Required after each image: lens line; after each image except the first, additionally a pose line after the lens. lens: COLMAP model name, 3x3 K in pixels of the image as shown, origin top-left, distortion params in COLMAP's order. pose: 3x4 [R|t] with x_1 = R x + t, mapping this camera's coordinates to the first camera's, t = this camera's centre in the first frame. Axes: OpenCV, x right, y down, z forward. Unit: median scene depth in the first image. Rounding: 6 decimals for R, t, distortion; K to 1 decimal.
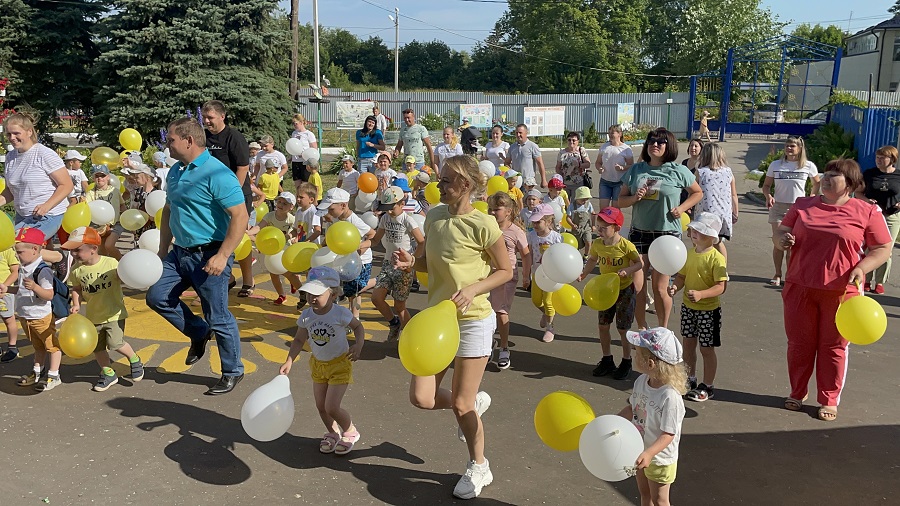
lens RADIAL K [[809.6, 0, 449.4], [0, 809.6, 253.3], [0, 0, 1]] dist [0.012937, 0.003087]
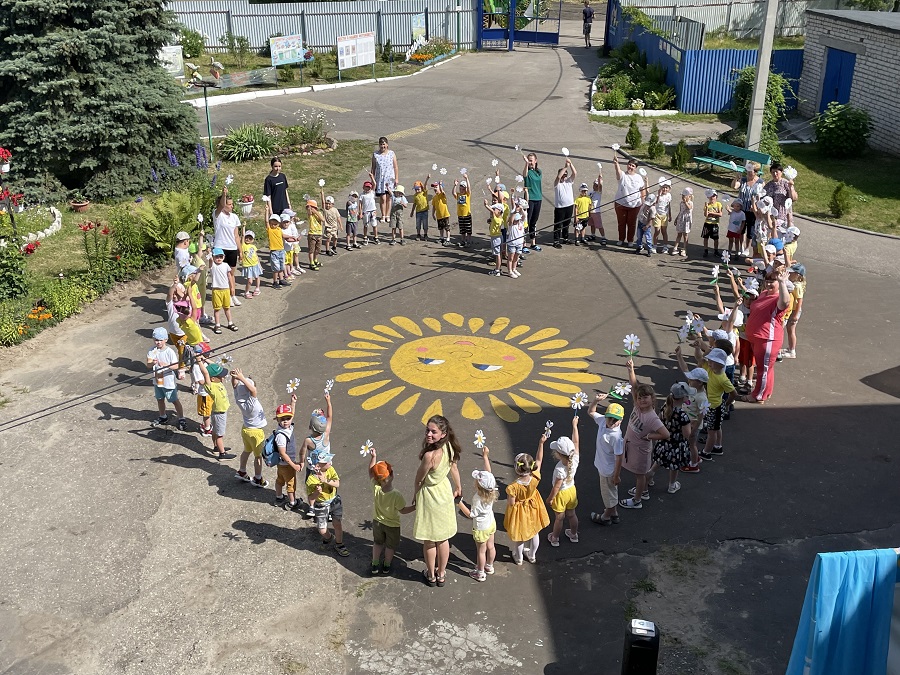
lens RADIAL K [[971.5, 0, 450.3], [0, 971.5, 337.6], [0, 0, 1]] dist [-0.007866, 0.000000]
pose [[0.925147, -0.158671, 0.344857, -0.391786], [0.078946, 0.969011, 0.234061, -0.169889], [-0.371309, -0.189316, 0.909005, -0.210554]]
